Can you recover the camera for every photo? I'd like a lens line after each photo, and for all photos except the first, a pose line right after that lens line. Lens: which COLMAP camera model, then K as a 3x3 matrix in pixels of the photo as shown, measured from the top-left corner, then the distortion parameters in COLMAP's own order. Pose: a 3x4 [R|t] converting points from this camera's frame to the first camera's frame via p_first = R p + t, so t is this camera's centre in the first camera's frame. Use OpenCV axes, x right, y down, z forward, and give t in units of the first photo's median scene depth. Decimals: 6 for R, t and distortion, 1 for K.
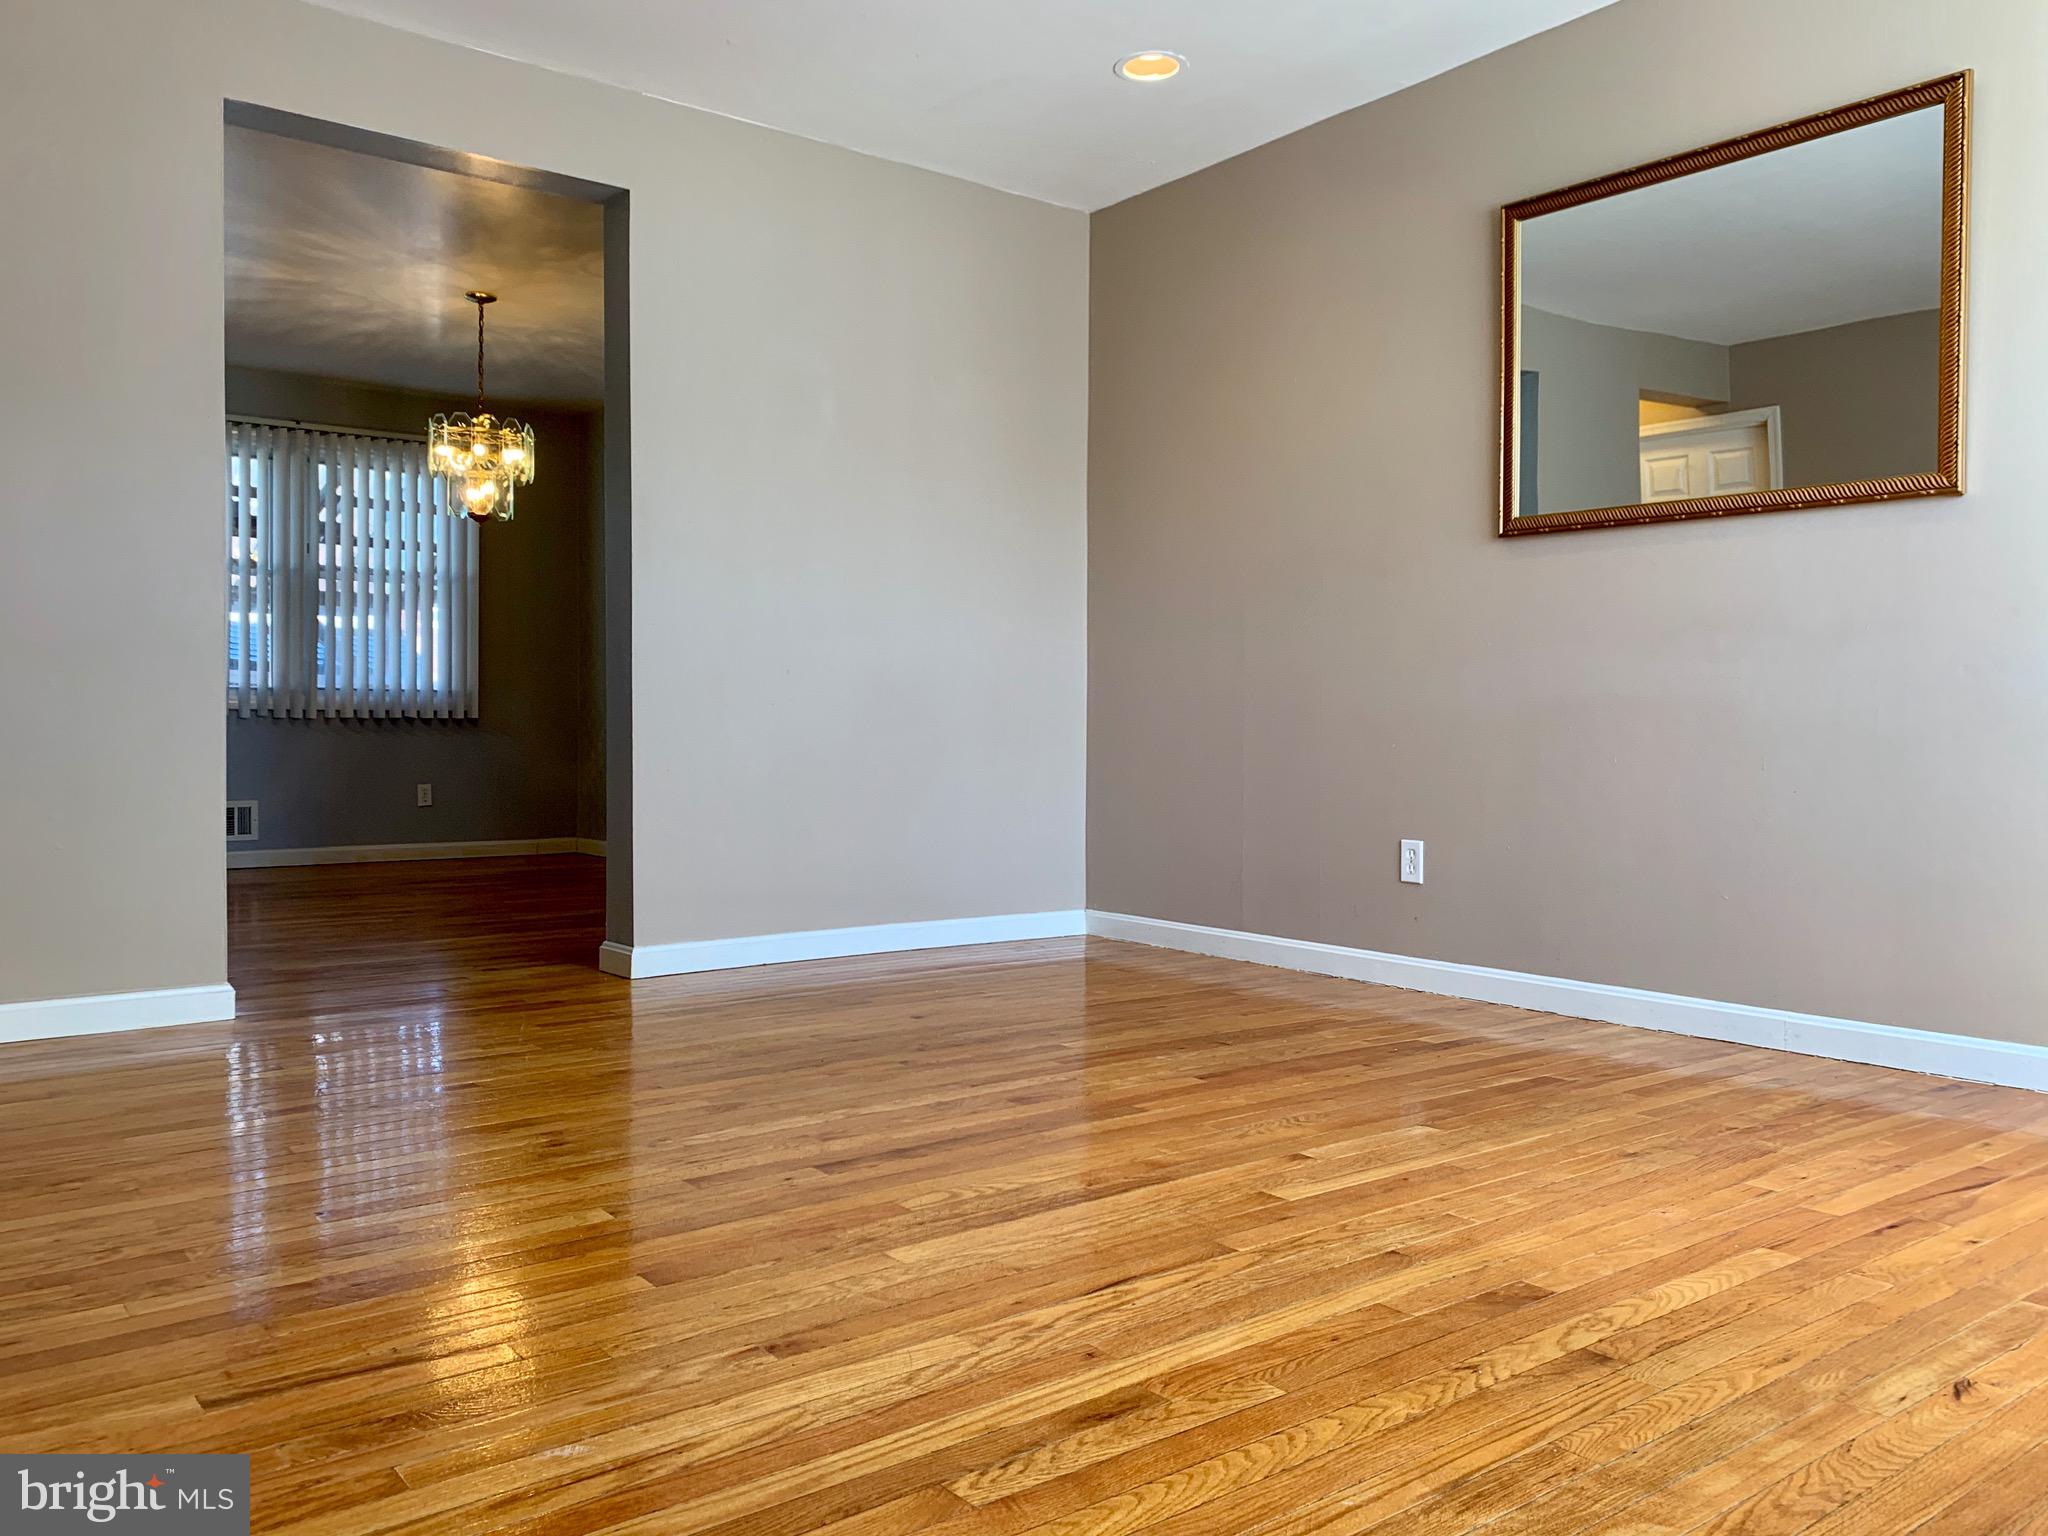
lens RADIAL K [[1567.8, 0, 998.1], [0, 1567.8, 737.5], [0, 0, 1]] dist [0.036247, -0.047264]
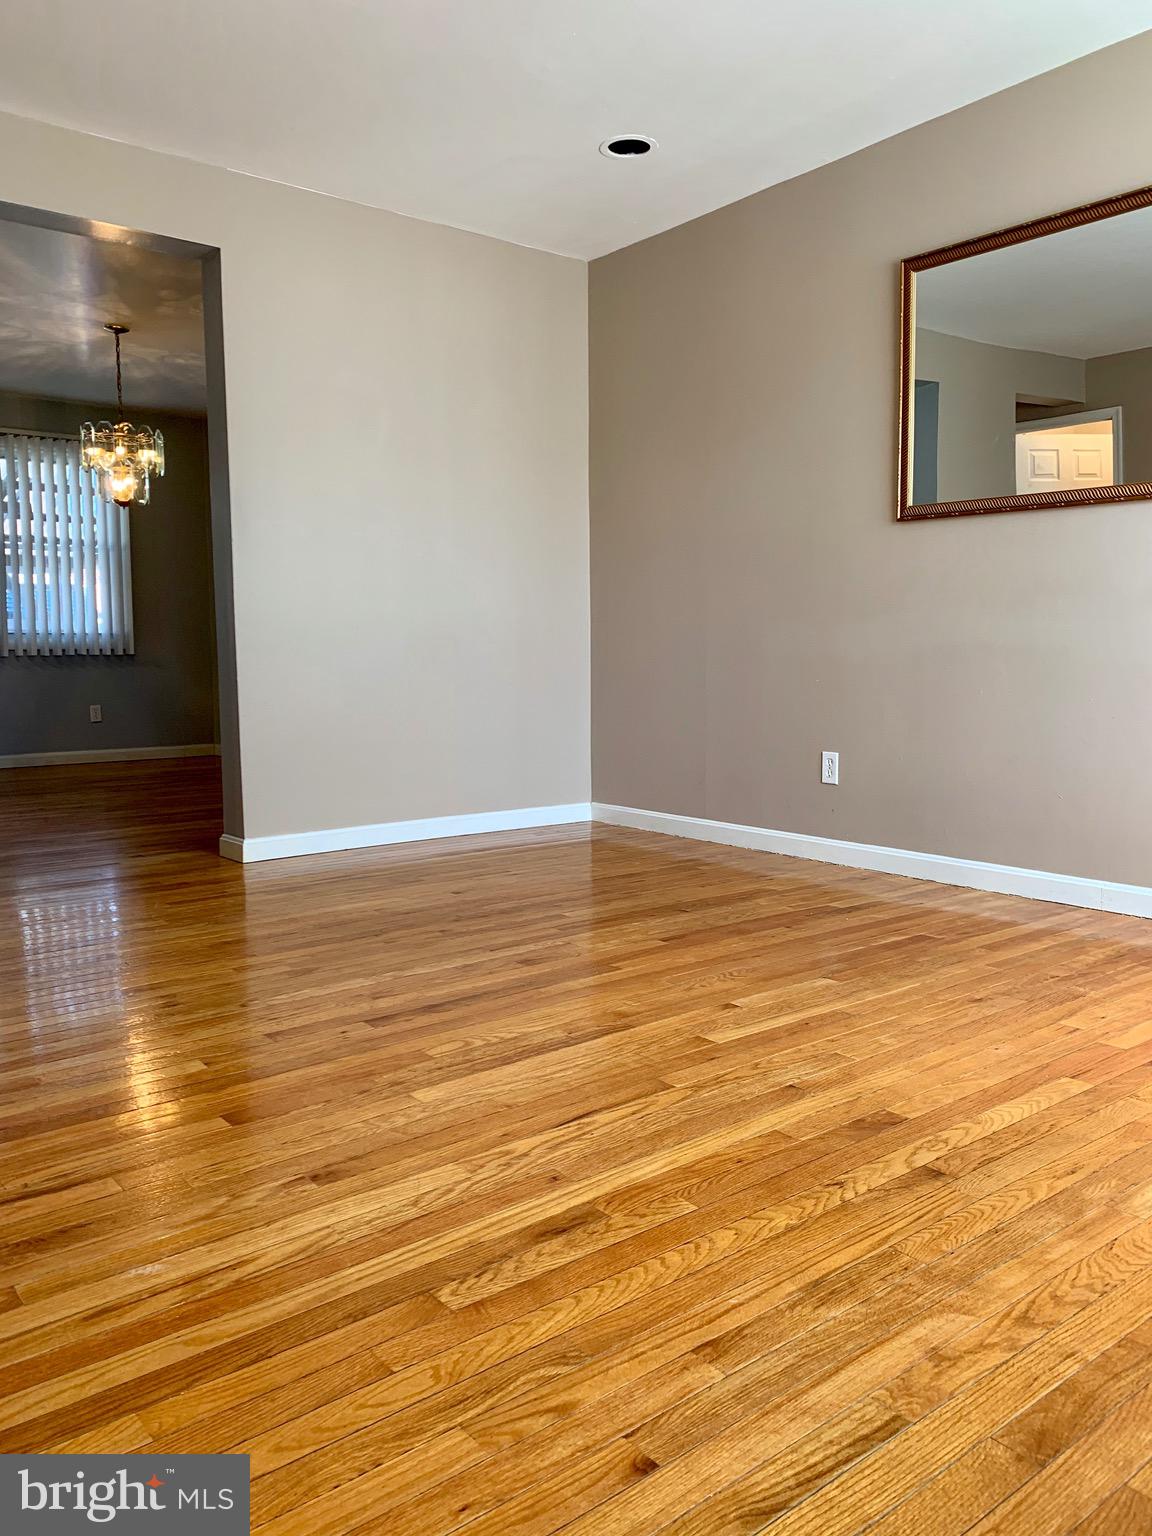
lens RADIAL K [[1175.8, 0, 572.0], [0, 1175.8, 739.7], [0, 0, 1]] dist [0.036247, -0.047264]
pose [[0.999675, -0.013688, 0.021500, 0.023466], [0.012052, 0.997153, 0.074429, -0.020788], [-0.022458, -0.074146, 0.996994, 0.014757]]
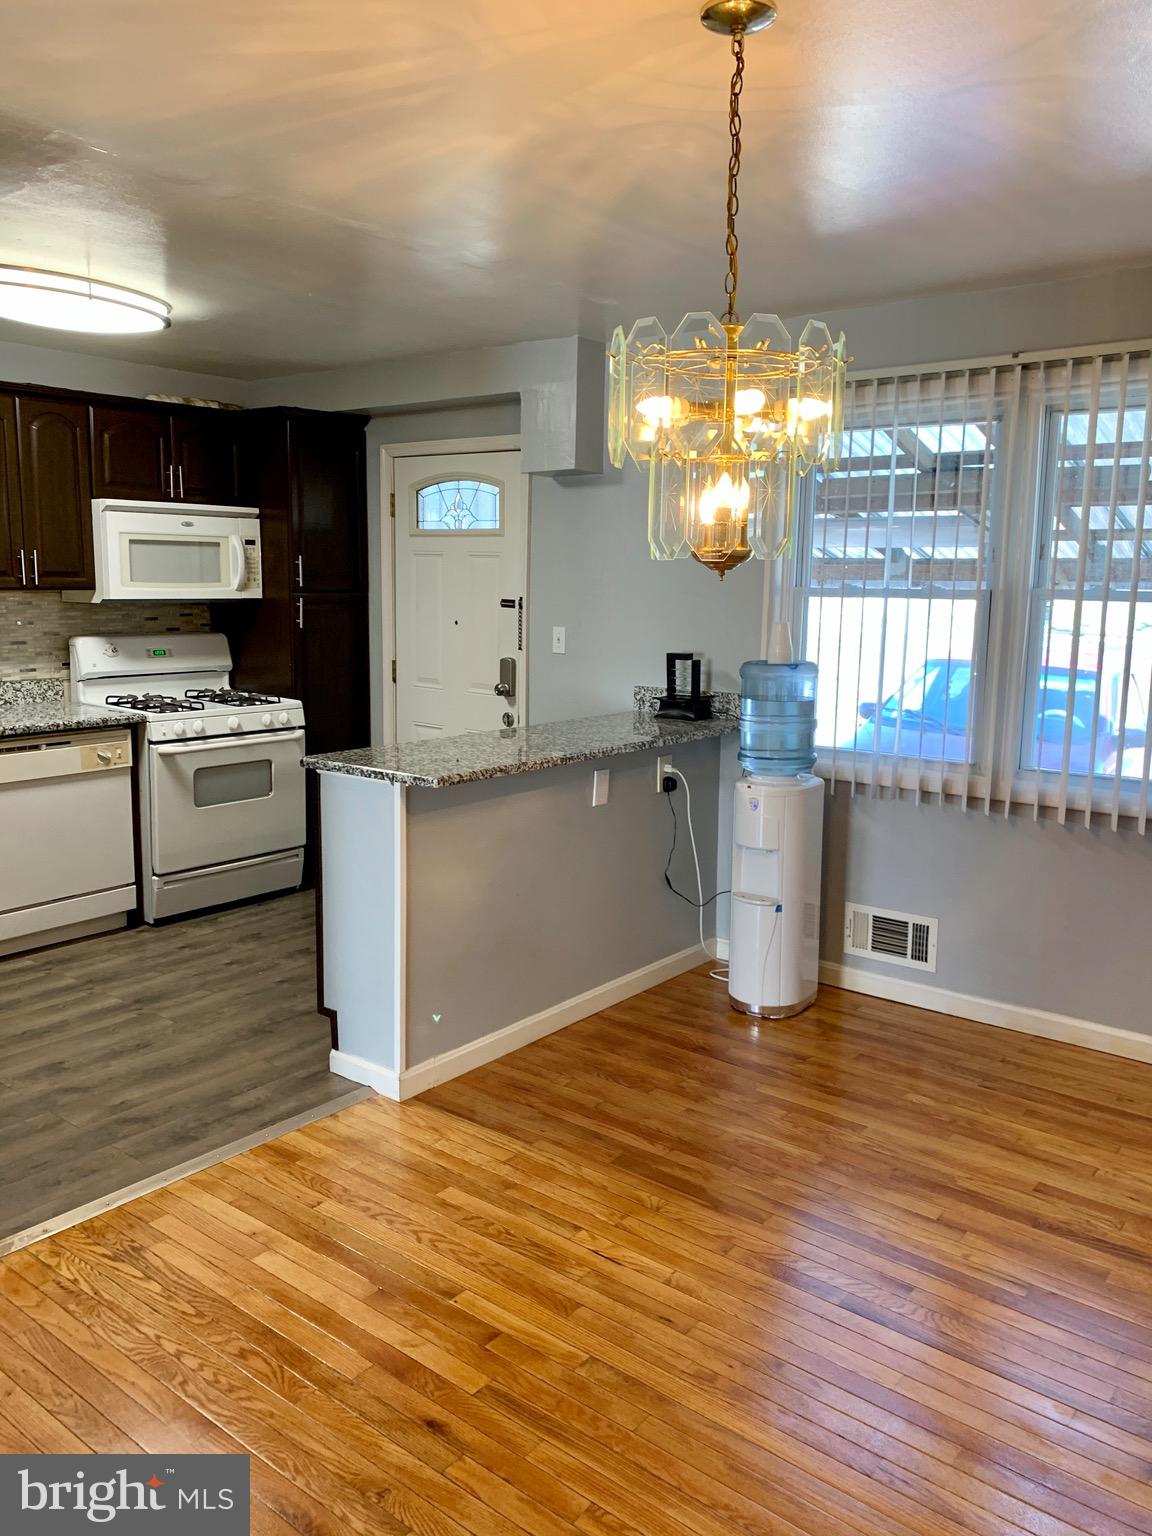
lens RADIAL K [[1175.8, 0, 581.3], [0, 1175.8, 756.7], [0, 0, 1]] dist [0.036247, -0.047264]
pose [[0.245643, 0.147137, -0.958128, -0.021412], [-0.016191, 0.988898, 0.147712, -0.201887], [0.969225, -0.020771, 0.245298, 1.333501]]
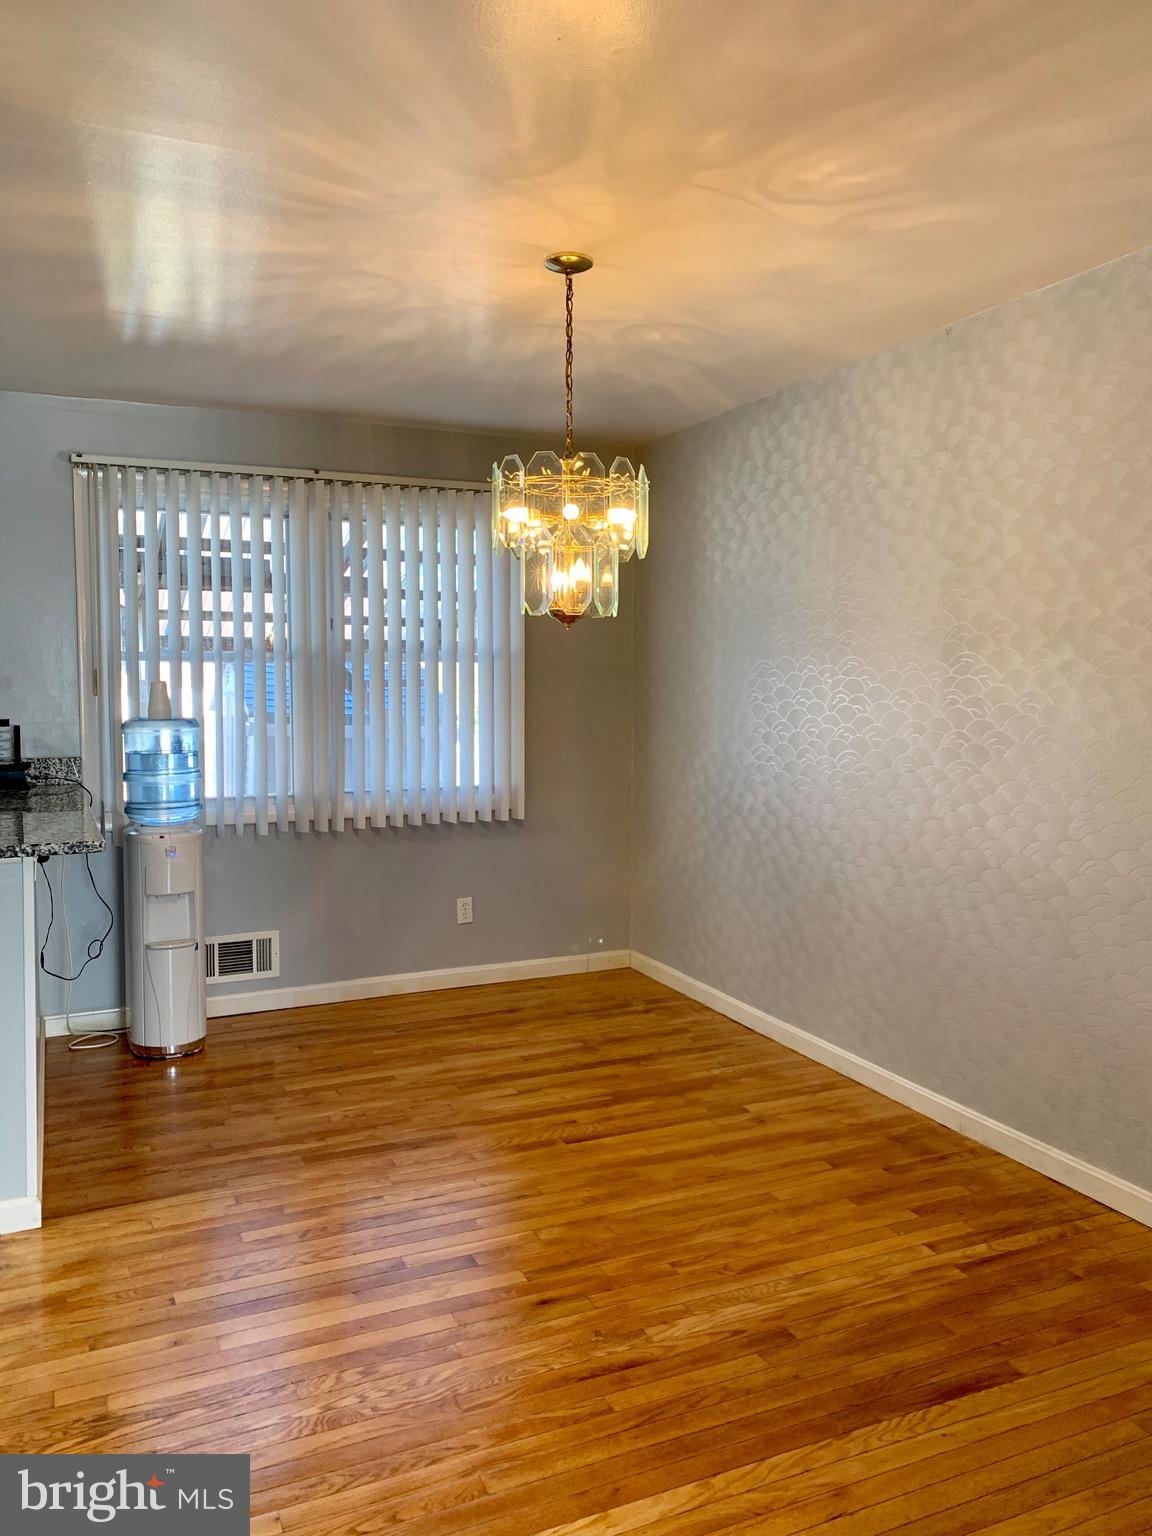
lens RADIAL K [[1175.8, 0, 584.2], [0, 1175.8, 754.8], [0, 0, 1]] dist [0.036247, -0.047264]
pose [[0.976262, 0.012404, -0.216238, -0.329615], [0.000933, 0.998109, 0.061466, -0.170270], [0.216592, -0.060209, 0.974404, 0.801382]]
